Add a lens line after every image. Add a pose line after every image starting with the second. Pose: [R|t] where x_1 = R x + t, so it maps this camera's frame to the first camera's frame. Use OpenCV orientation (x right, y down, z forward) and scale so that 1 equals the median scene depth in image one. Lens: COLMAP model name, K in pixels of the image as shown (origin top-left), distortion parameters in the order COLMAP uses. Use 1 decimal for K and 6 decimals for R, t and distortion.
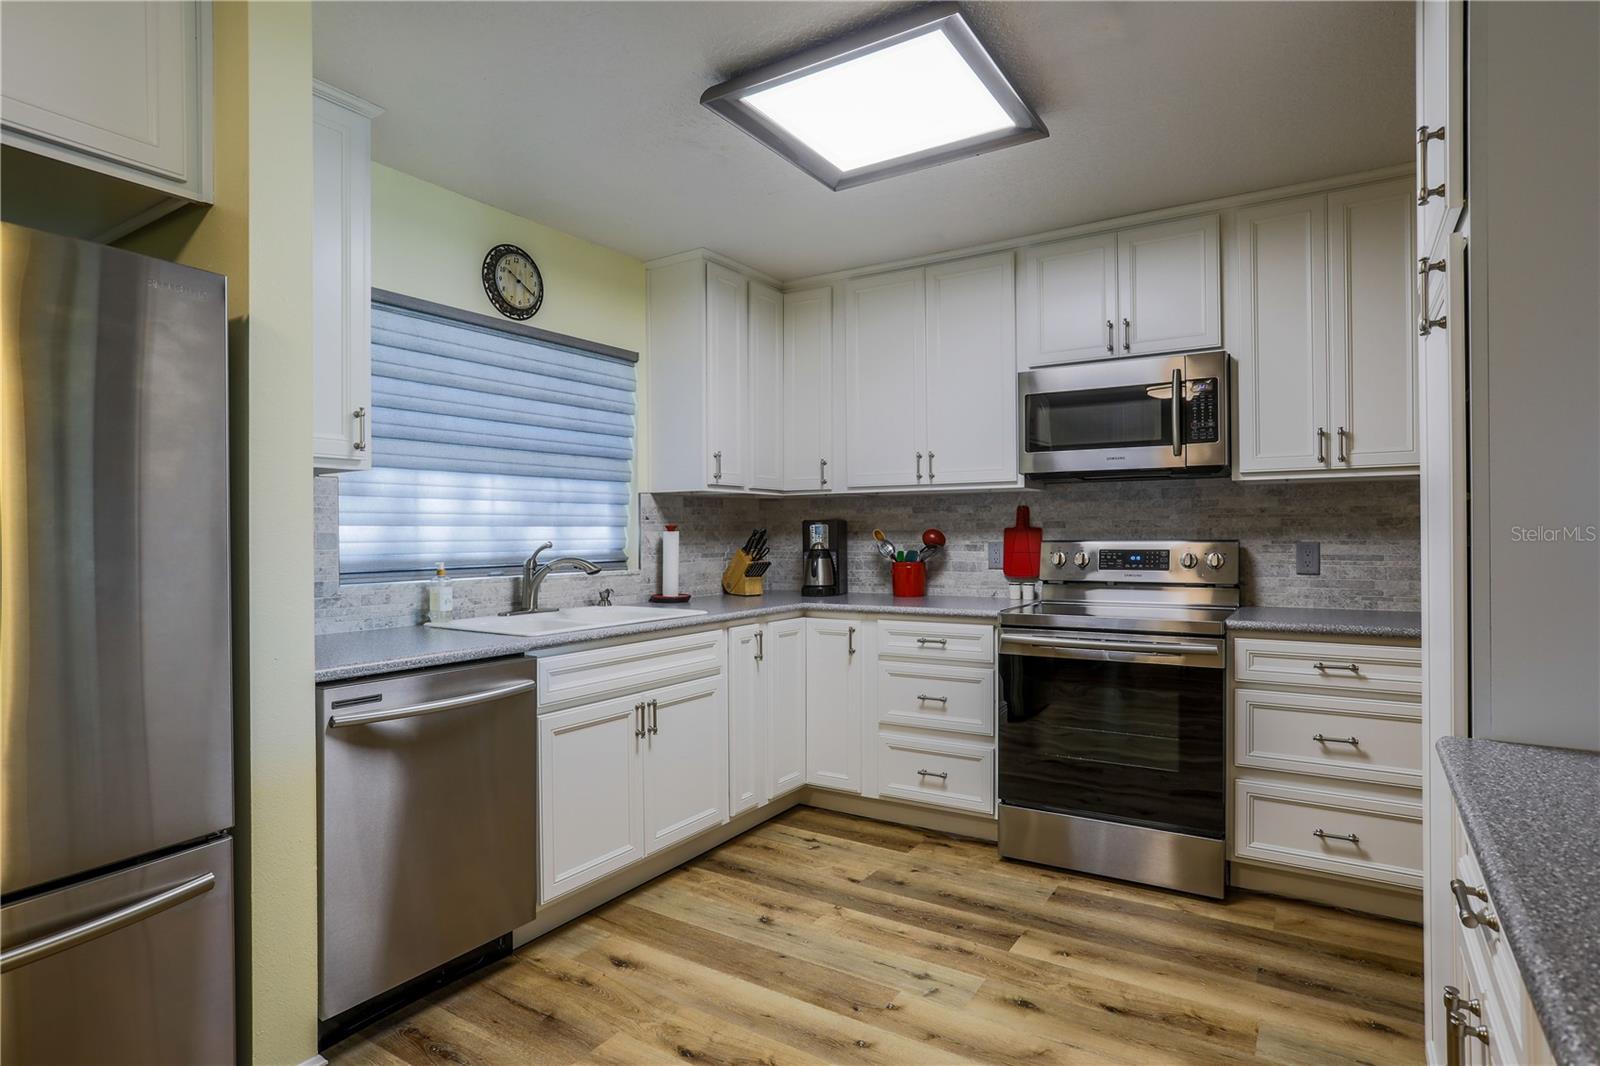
lens RADIAL K [[847.1, 0, 792.6], [0, 847.1, 535.7], [0, 0, 1]] dist [-0.048905, 0.032188]
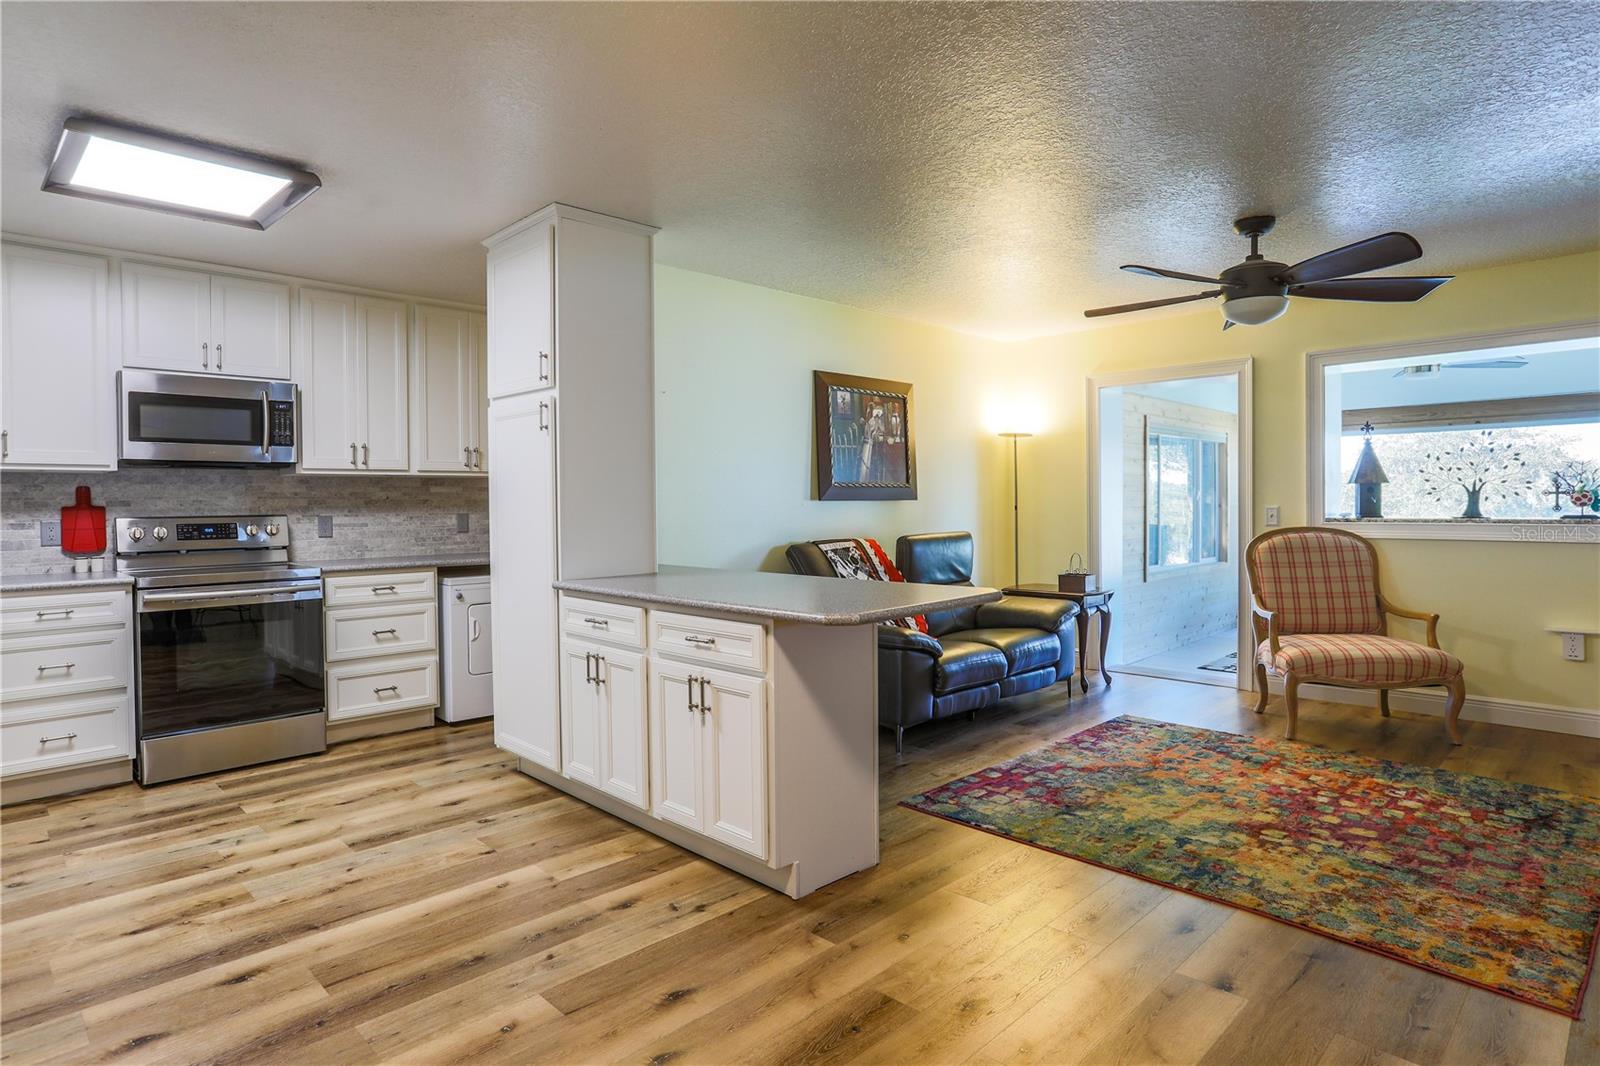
lens RADIAL K [[847.1, 0, 772.7], [0, 847.1, 521.3], [0, 0, 1]] dist [-0.048905, 0.032188]
pose [[0.221836, -0.017744, 0.974923, -0.668945], [0.011817, 0.999810, 0.015508, 0.003899], [-0.975012, 0.008081, 0.222003, -0.116657]]
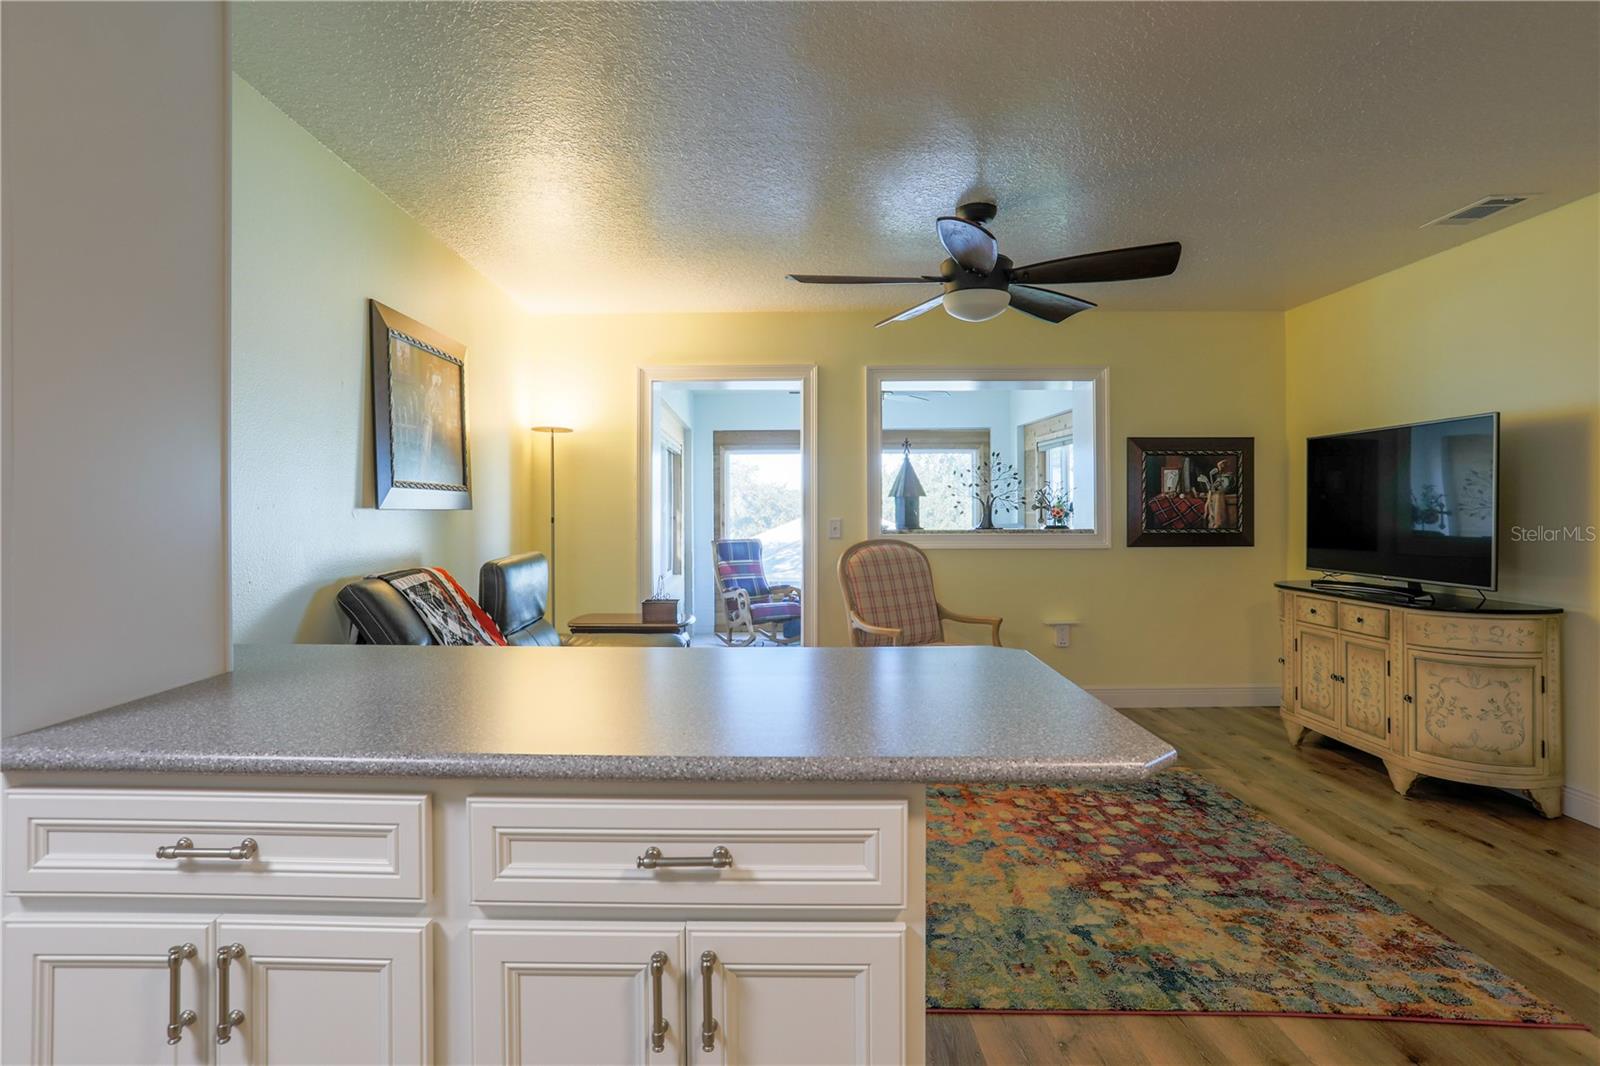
lens RADIAL K [[847.1, 0, 746.0], [0, 847.1, 509.3], [0, 0, 1]] dist [-0.048905, 0.032188]
pose [[-0.523795, 0.008312, 0.851804, -0.158247], [0.008827, 0.999952, -0.004330, -0.000810], [-0.851799, 0.005251, -0.523843, 0.291998]]
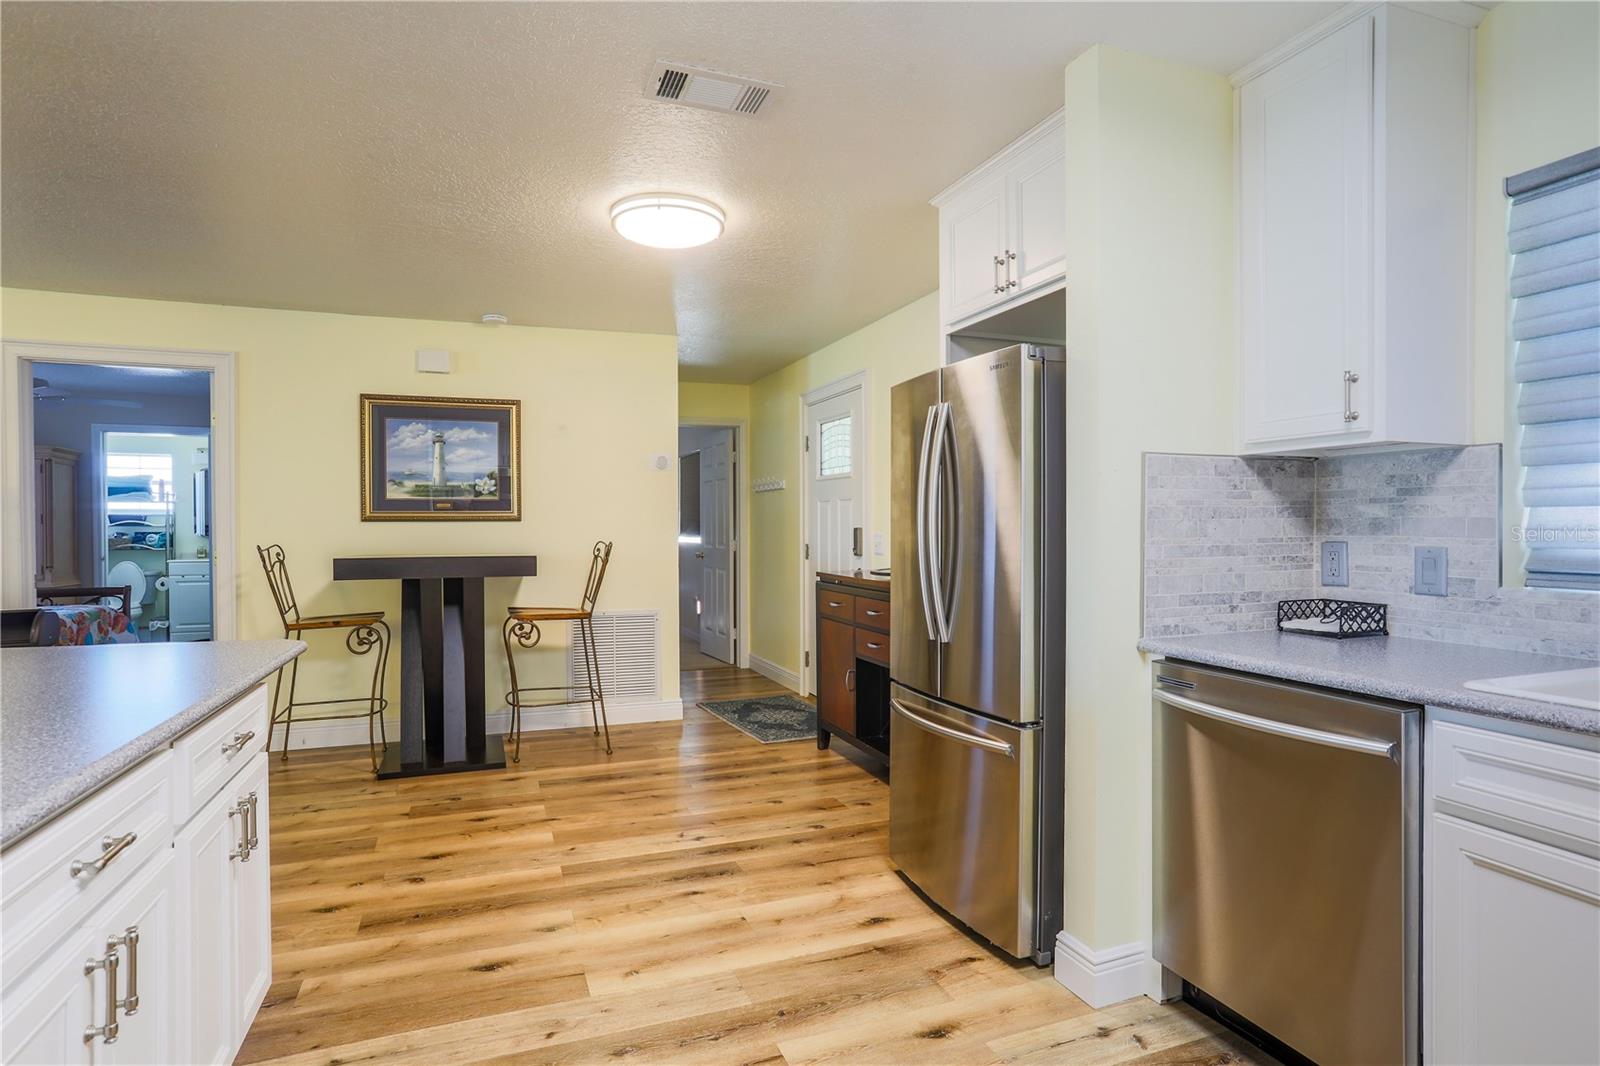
lens RADIAL K [[847.1, 0, 796.6], [0, 847.1, 531.0], [0, 0, 1]] dist [-0.048905, 0.032188]
pose [[-0.587448, 0.014229, -0.809137, 0.352862], [0.005684, 0.999893, 0.013457, -0.003675], [0.809242, 0.003306, -0.587466, 0.733149]]
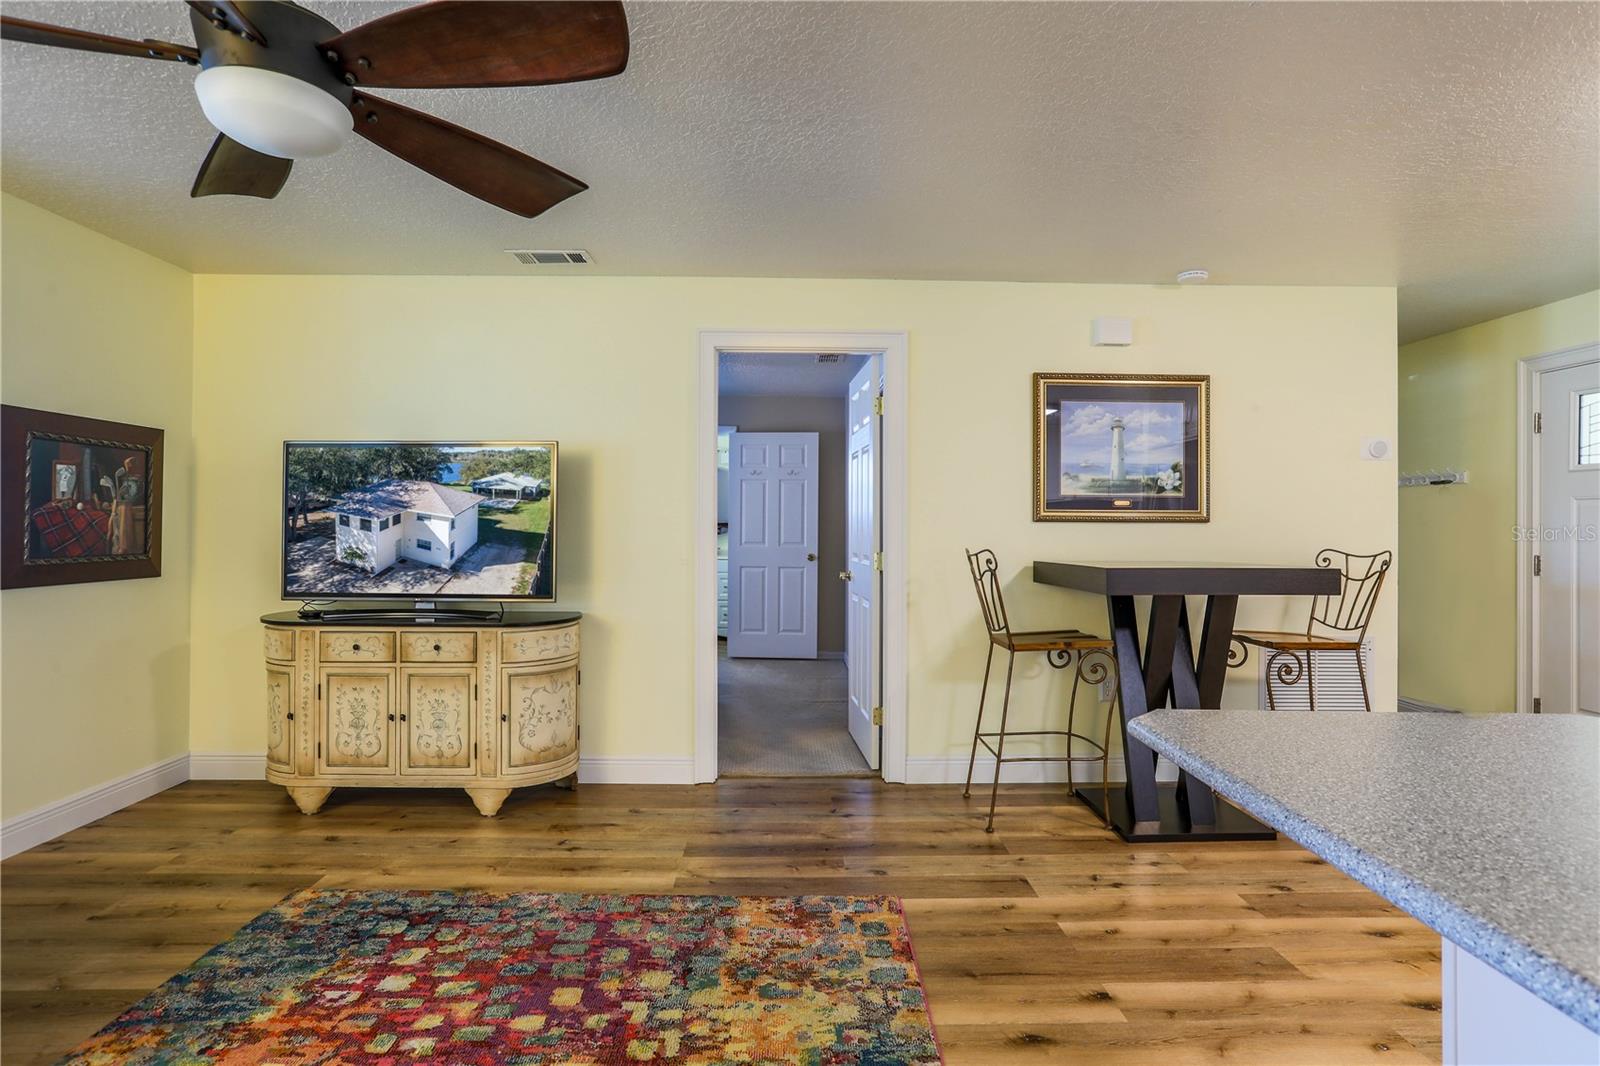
lens RADIAL K [[847.1, 0, 796.4], [0, 847.1, 511.3], [0, 0, 1]] dist [-0.048905, 0.032188]
pose [[-0.826856, -0.006820, -0.562372, 0.614896], [0.000417, 0.999919, -0.012740, -0.005027], [0.562413, -0.010769, -0.826786, 0.109611]]
